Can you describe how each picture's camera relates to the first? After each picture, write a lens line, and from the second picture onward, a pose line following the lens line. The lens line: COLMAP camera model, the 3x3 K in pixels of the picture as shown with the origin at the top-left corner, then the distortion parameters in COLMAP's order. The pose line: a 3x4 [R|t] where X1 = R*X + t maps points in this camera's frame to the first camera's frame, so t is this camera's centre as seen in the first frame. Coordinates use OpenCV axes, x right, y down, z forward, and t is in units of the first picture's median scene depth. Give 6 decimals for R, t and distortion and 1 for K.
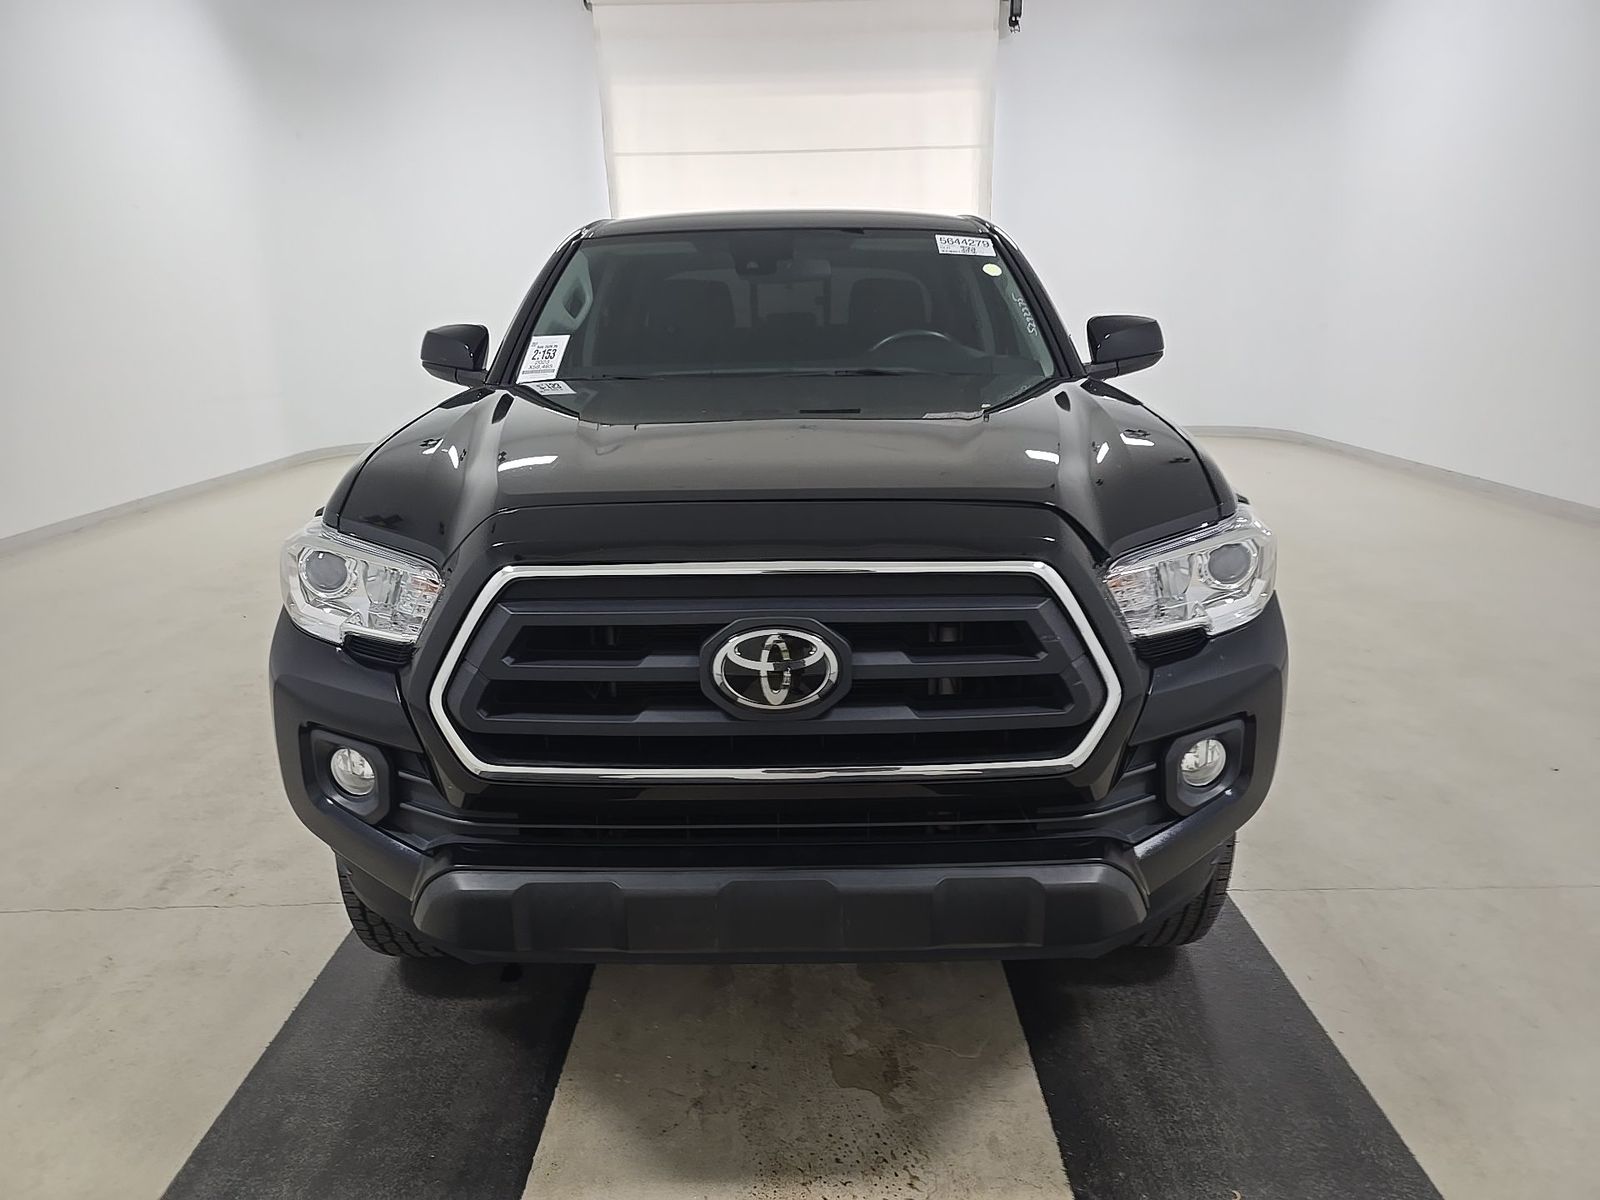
lens RADIAL K [[1069.5, 0, 800.1], [0, 1069.5, 628.9], [0, 0, 1]] dist [-0.003605, -0.003984]
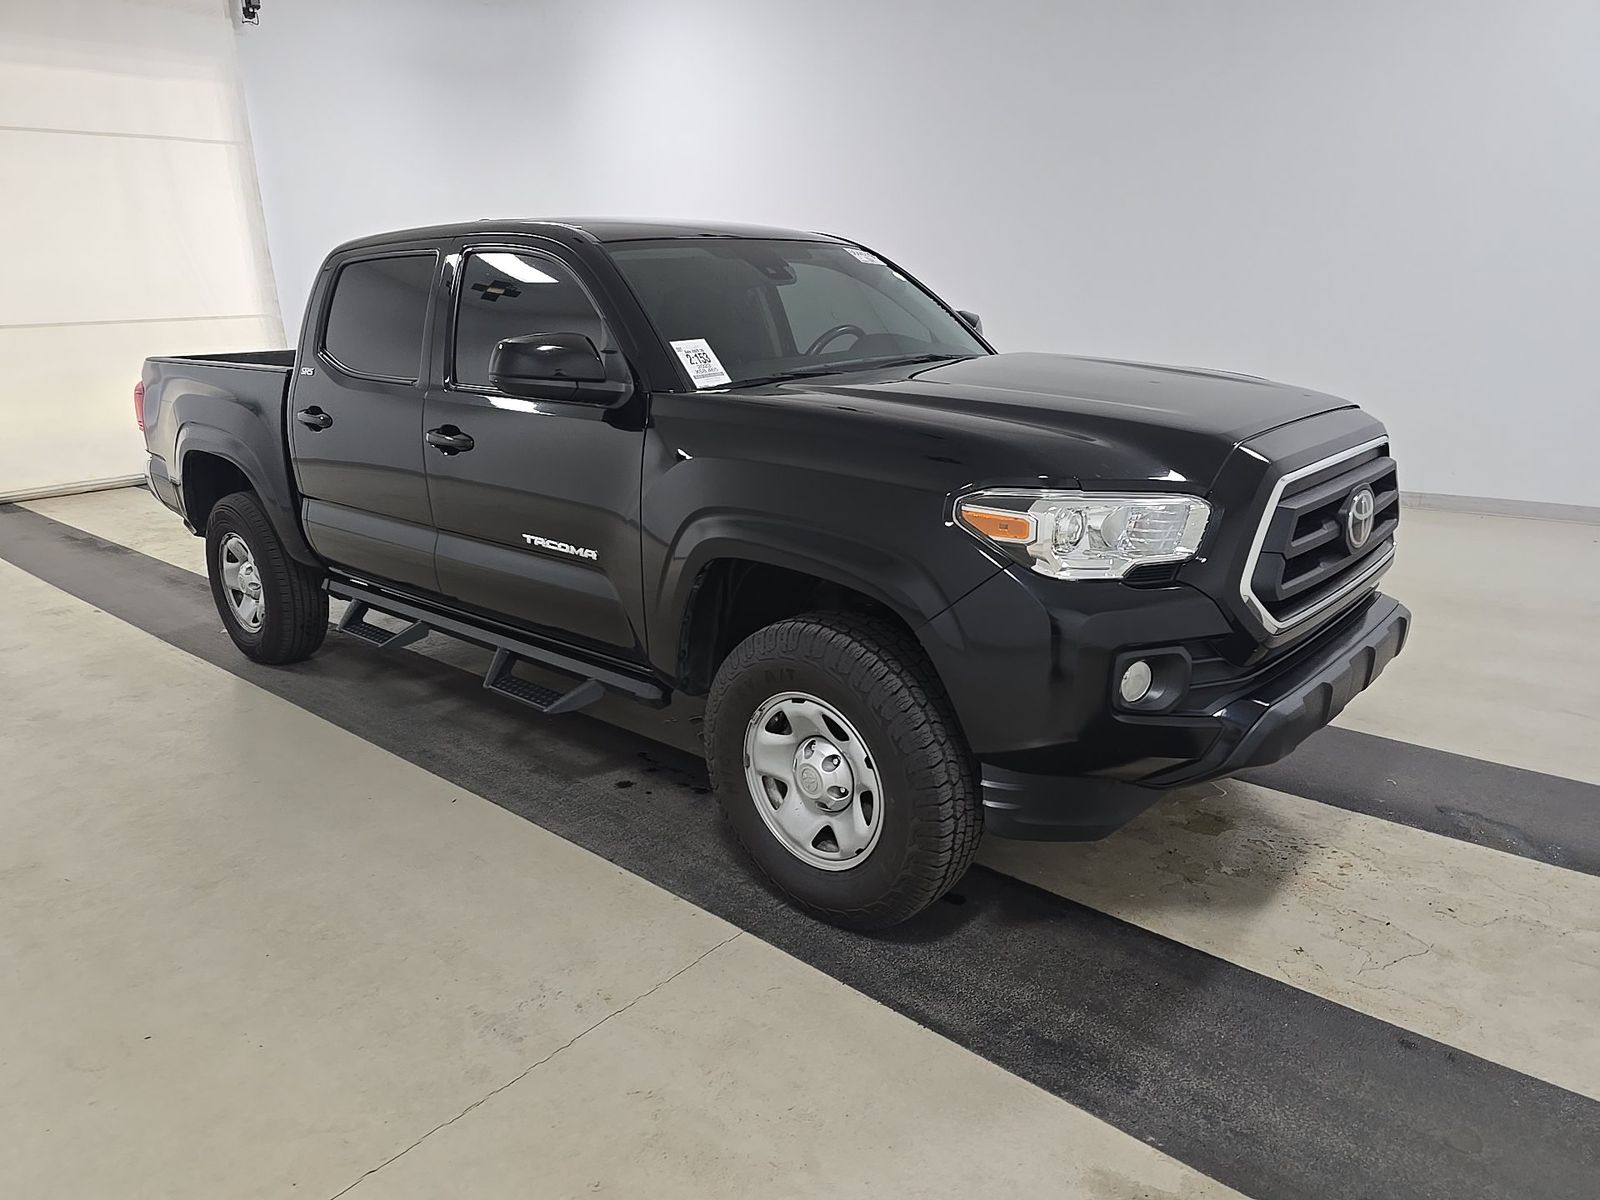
lens RADIAL K [[1075.1, 0, 791.8], [0, 1075.1, 603.8], [0, 0, 1]] dist [0.004089, 0.000051]
pose [[0.680876, -0.214881, 0.700168, -1.162910], [0.235407, 0.969472, 0.068610, -0.097934], [-0.693536, 0.118110, 0.710674, 0.292559]]
